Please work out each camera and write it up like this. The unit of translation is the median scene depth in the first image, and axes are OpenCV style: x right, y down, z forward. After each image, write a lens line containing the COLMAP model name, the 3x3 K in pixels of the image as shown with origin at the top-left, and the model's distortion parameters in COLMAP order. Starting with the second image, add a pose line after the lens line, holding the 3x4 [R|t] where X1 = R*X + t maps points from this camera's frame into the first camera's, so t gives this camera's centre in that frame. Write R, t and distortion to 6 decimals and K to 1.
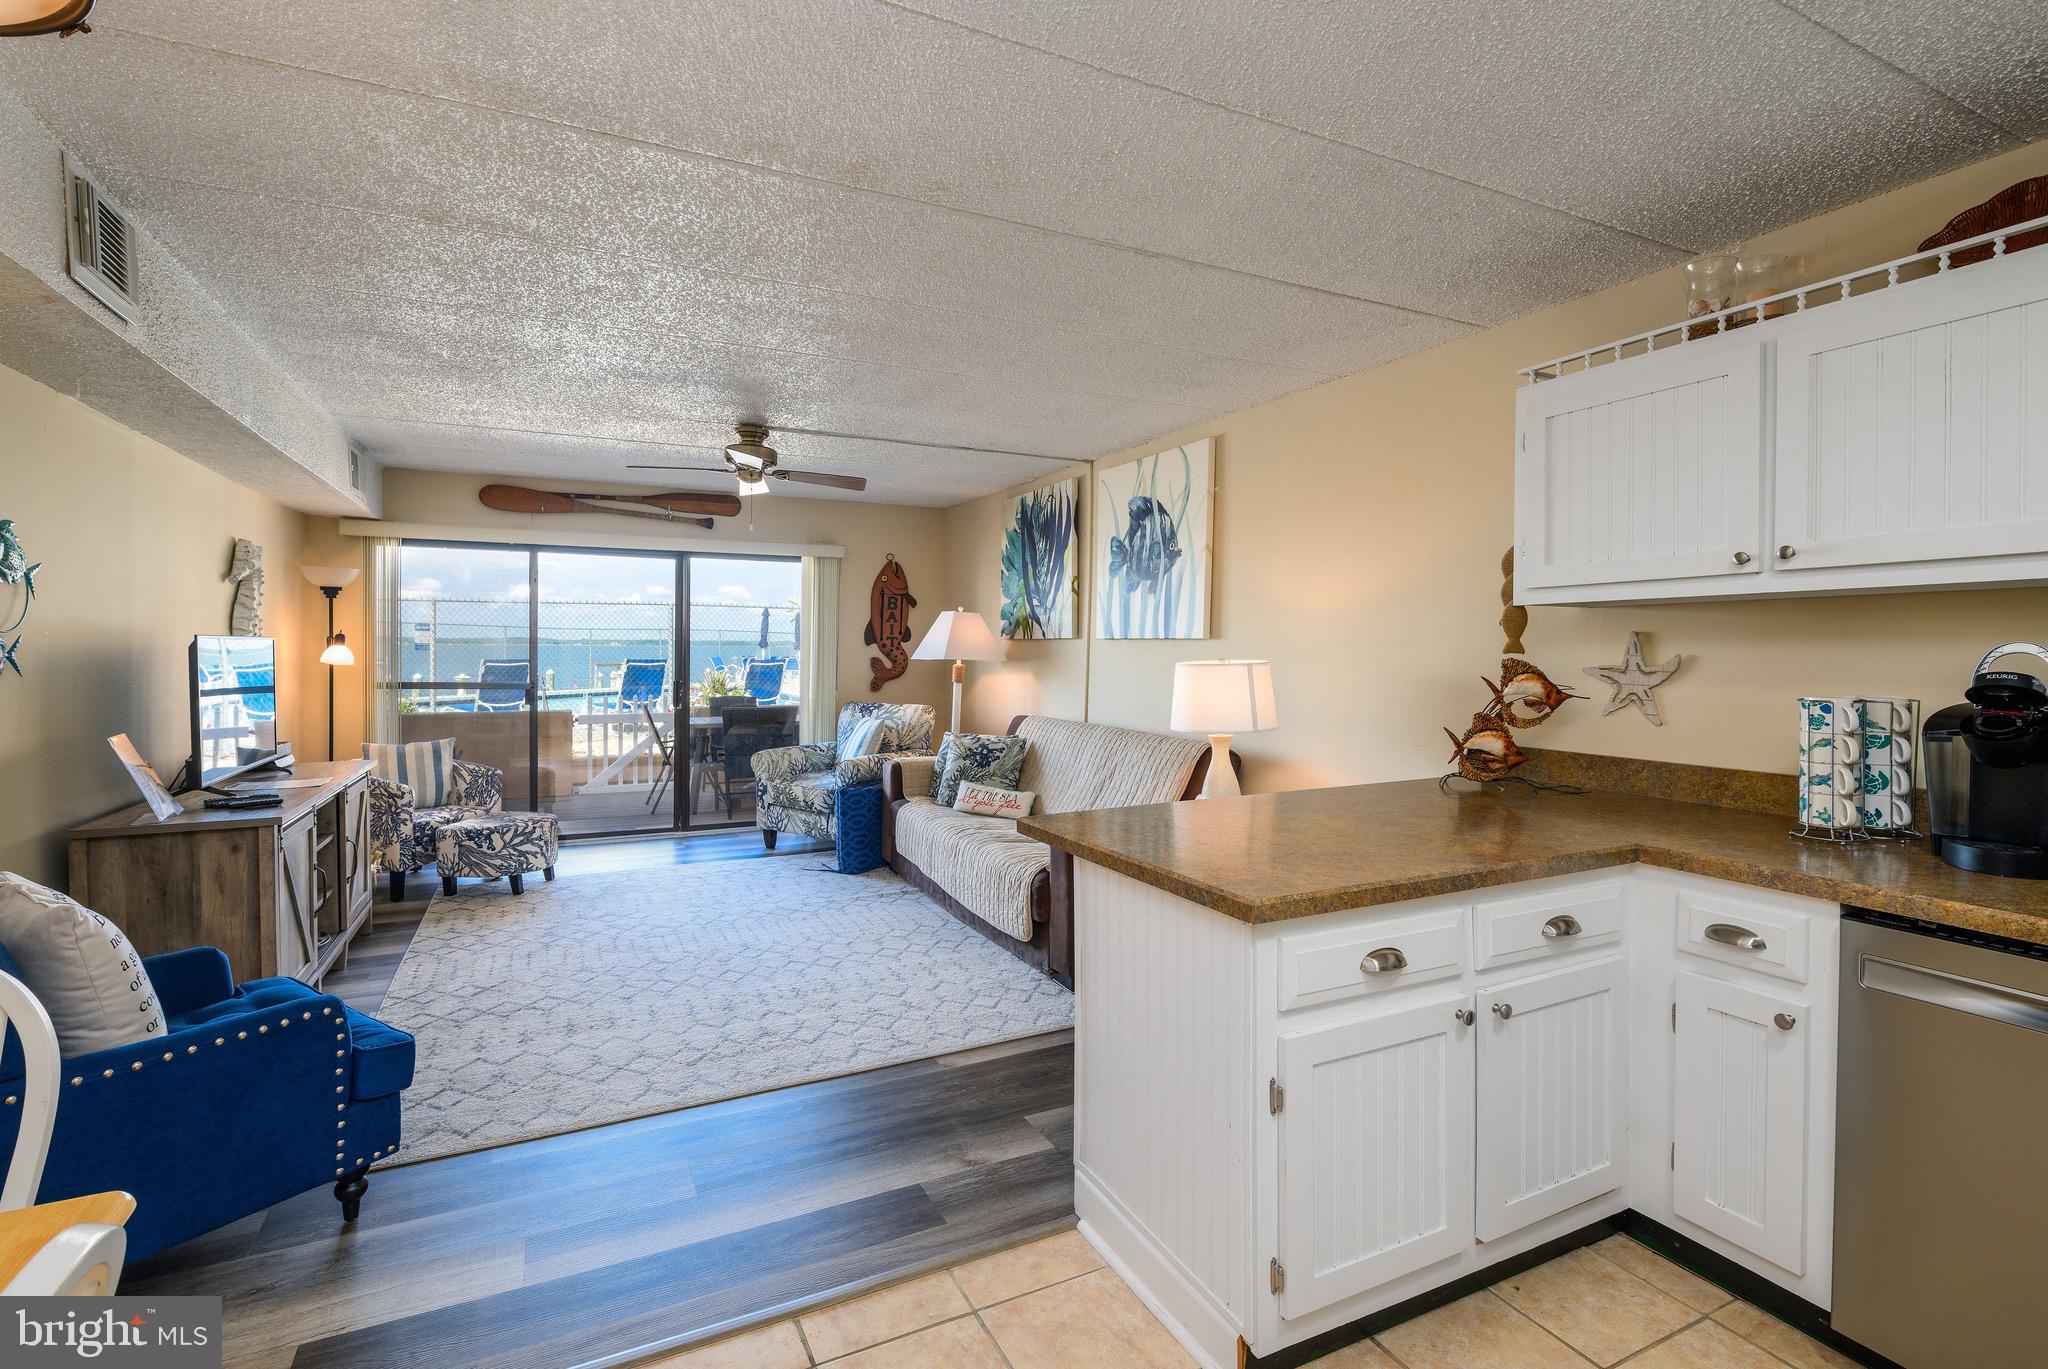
lens RADIAL K [[938.1, 0, 1124.8], [0, 938.1, 659.1], [0, 0, 1]] dist [-0.013442, -0.000191]
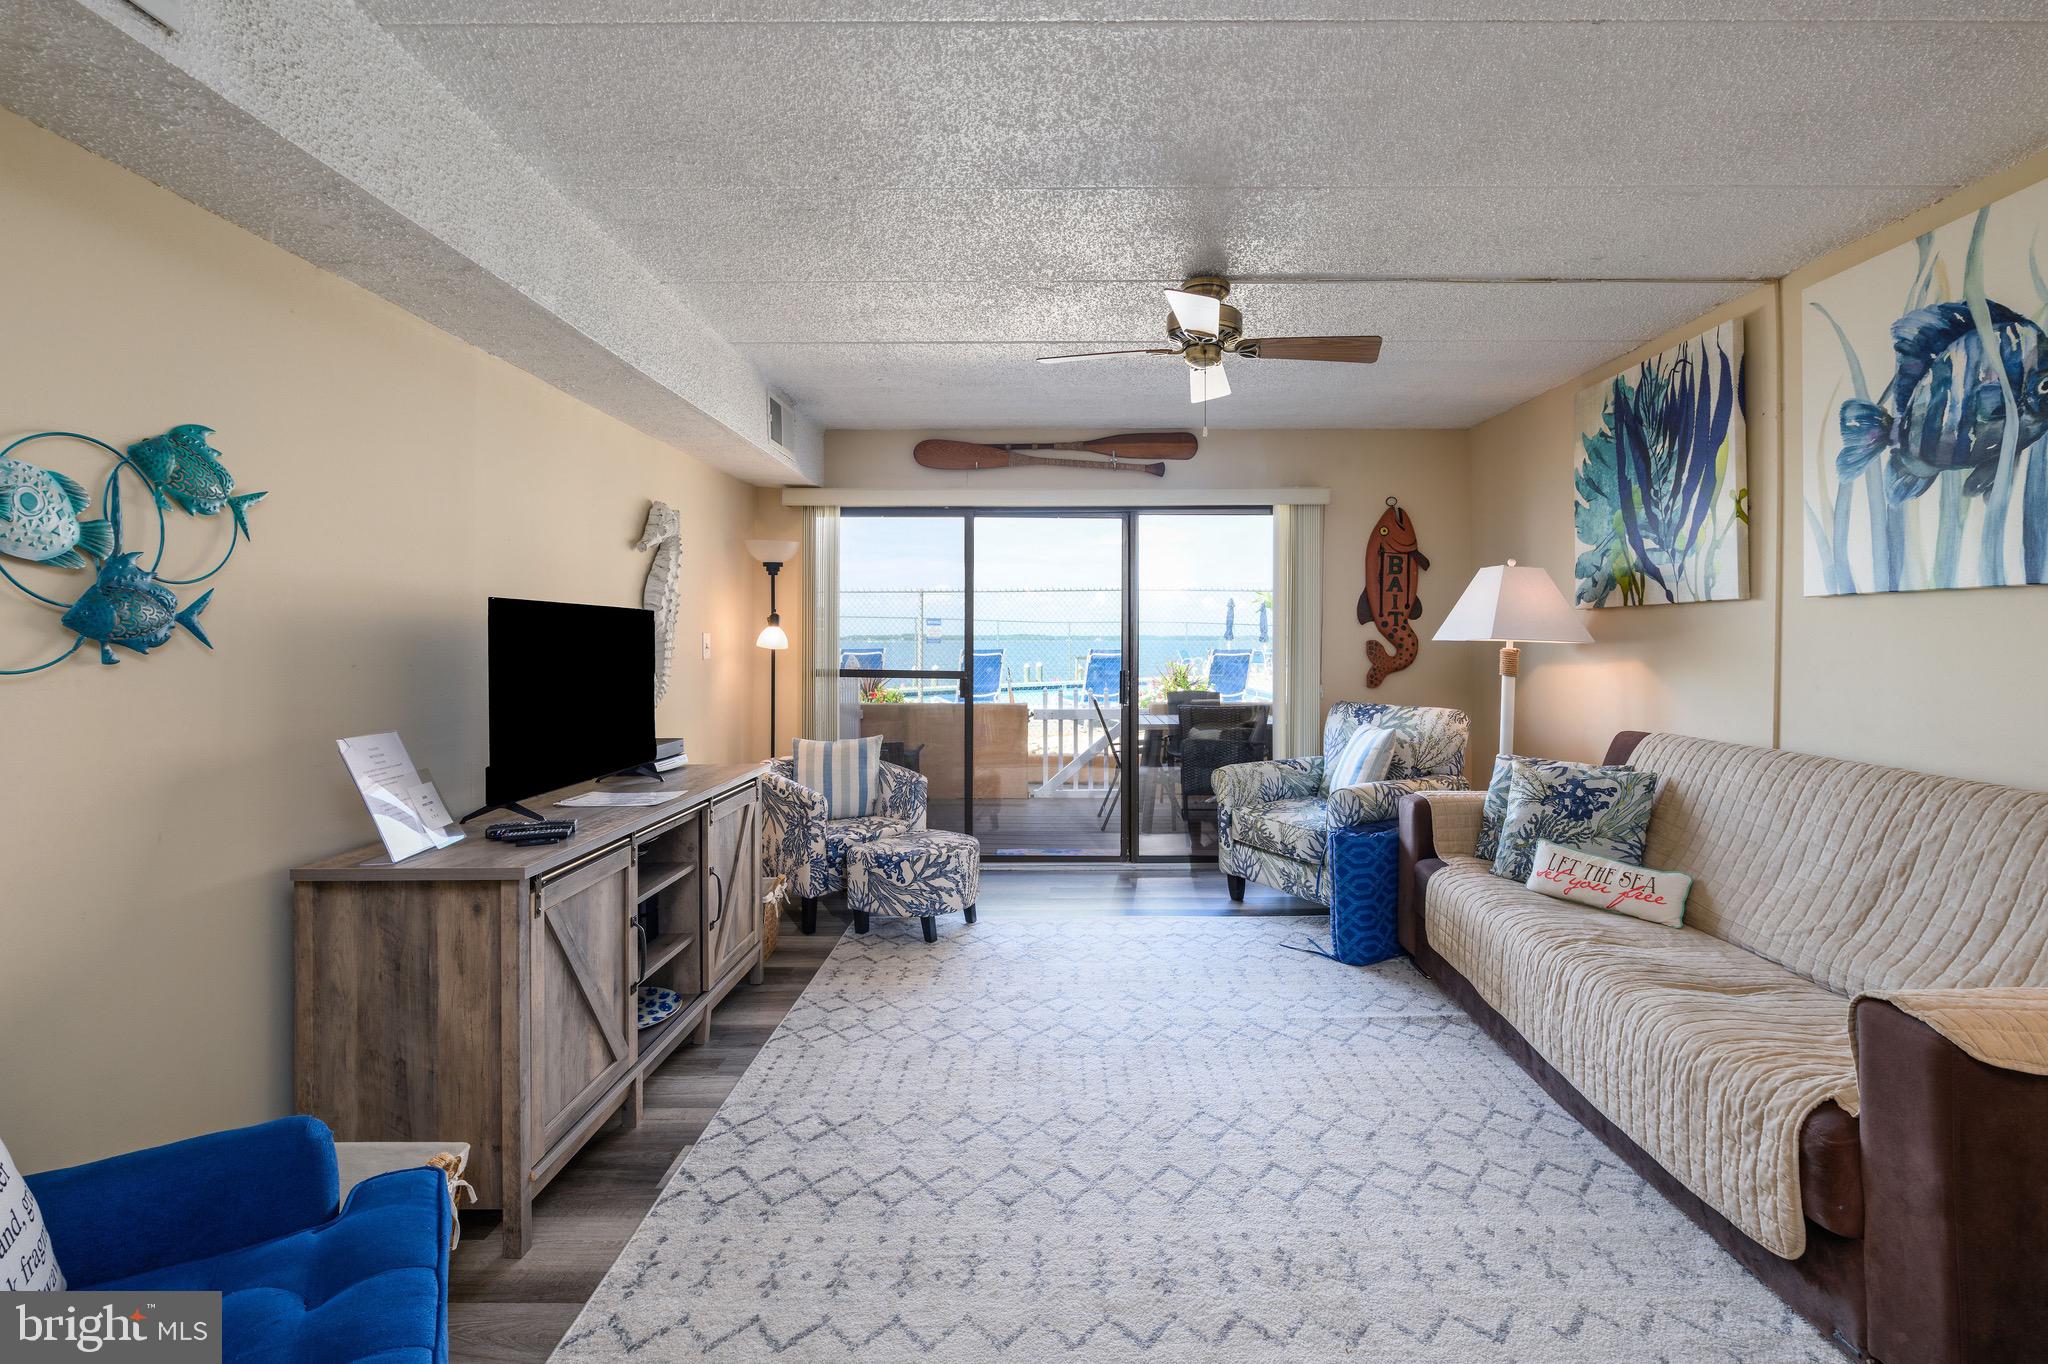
lens RADIAL K [[970.1, 0, 1103.7], [0, 970.1, 616.2], [0, 0, 1]] dist [-0.001322, 0.000309]
pose [[0.879041, -0.019947, -0.476329, -0.131109], [0.001495, 0.999235, -0.039086, 0.011993], [0.476745, 0.033646, 0.878398, 0.346832]]
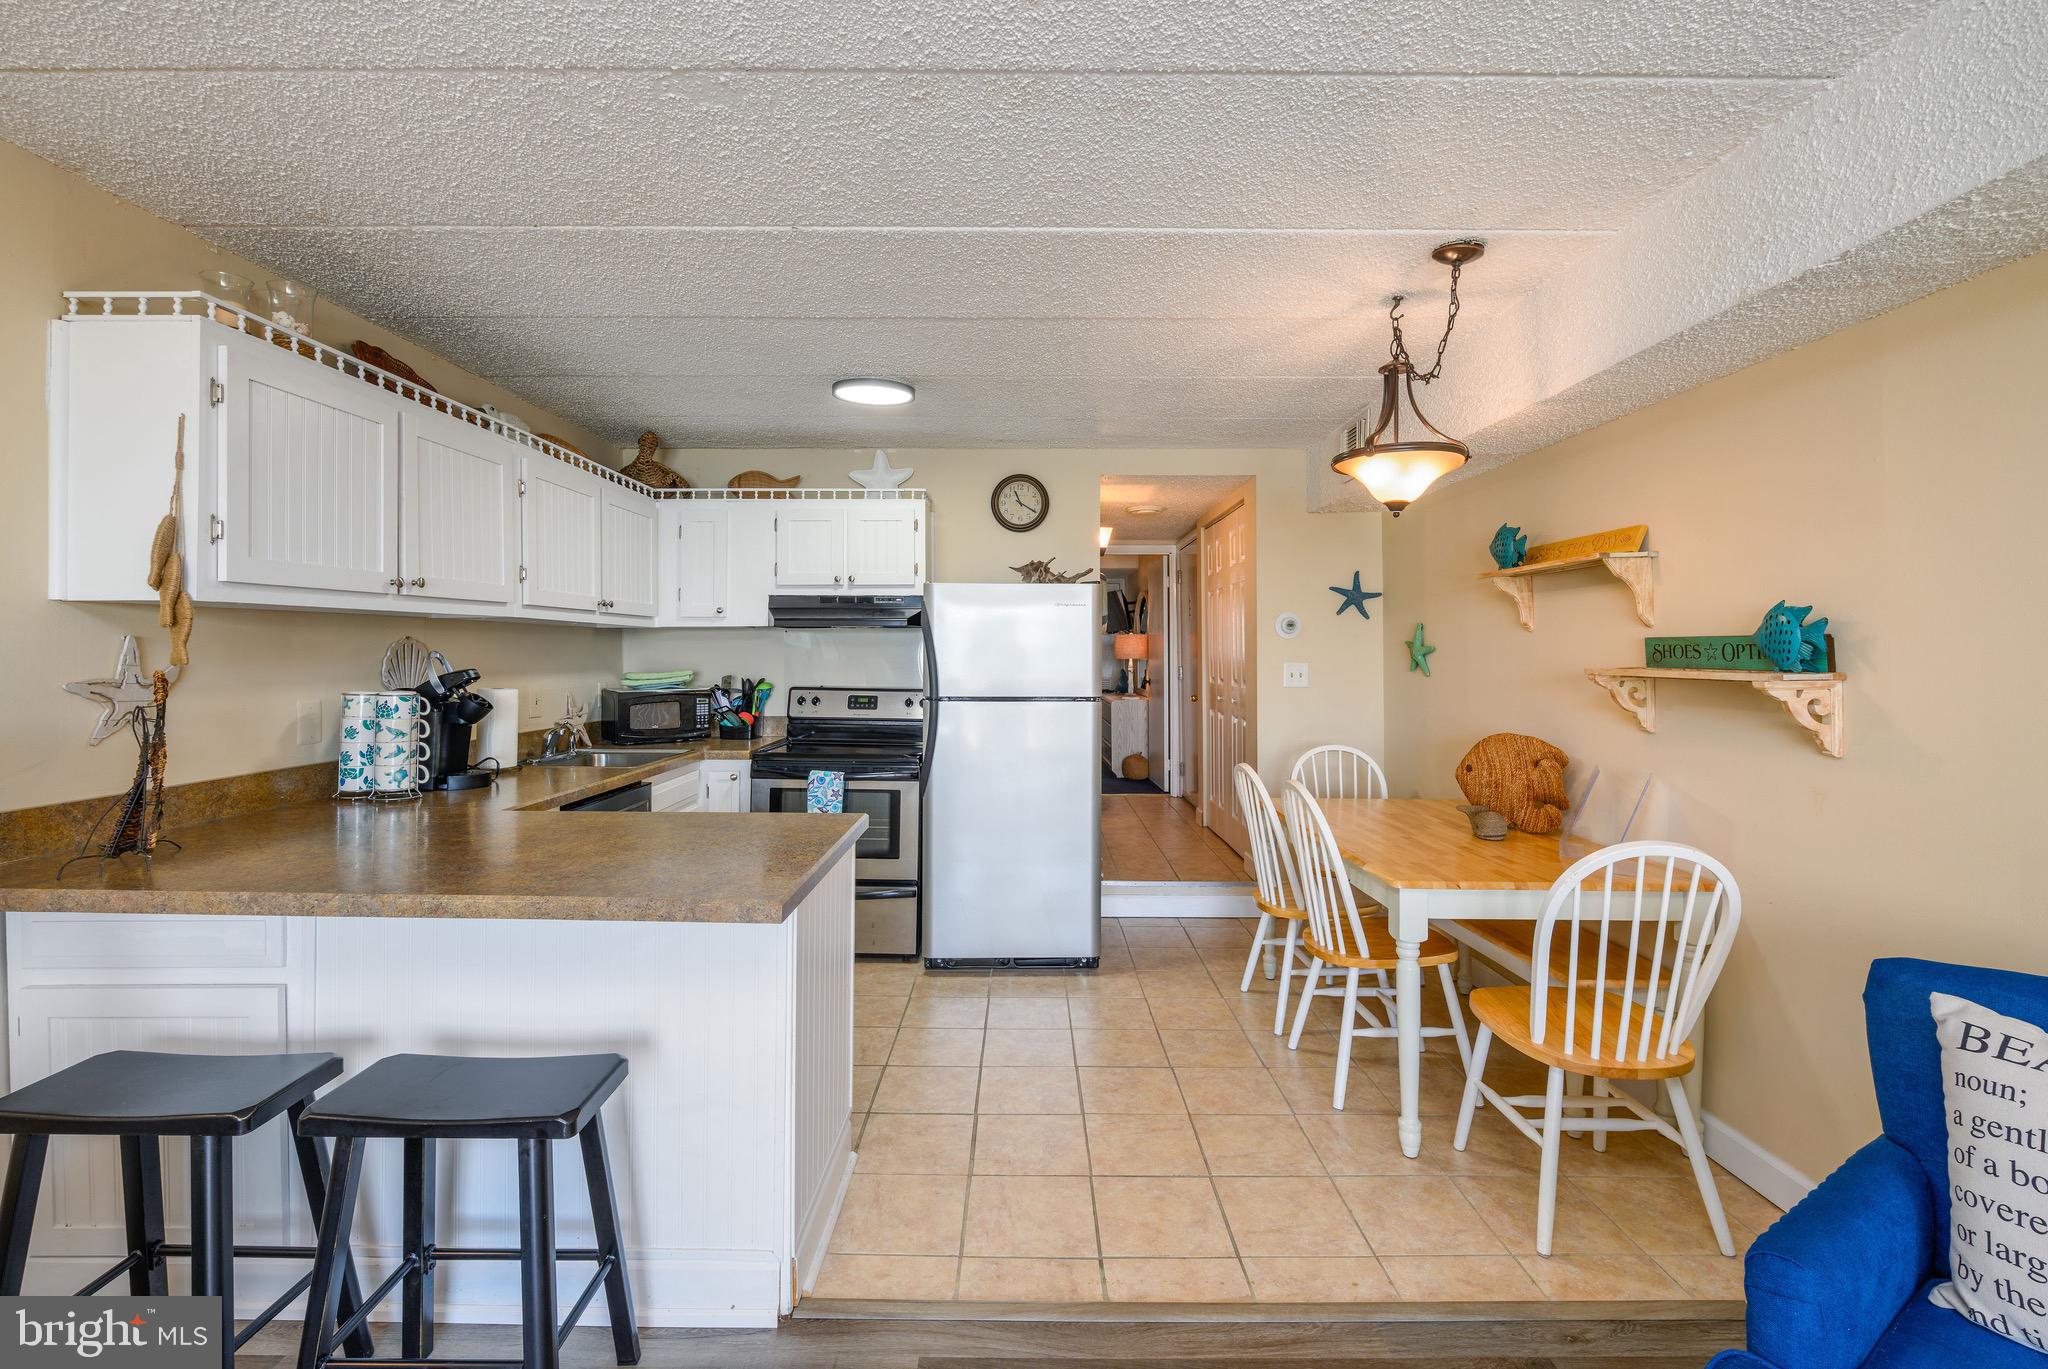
lens RADIAL K [[930.8, 0, 1053.0], [0, 930.8, 646.0], [0, 0, 1]] dist [-0.002351, -0.000260]
pose [[-0.865063, -0.000575, 0.501663, -0.325071], [0.002184, 0.999986, 0.004911, -0.013411], [-0.501658, 0.005344, -0.865049, 0.760068]]
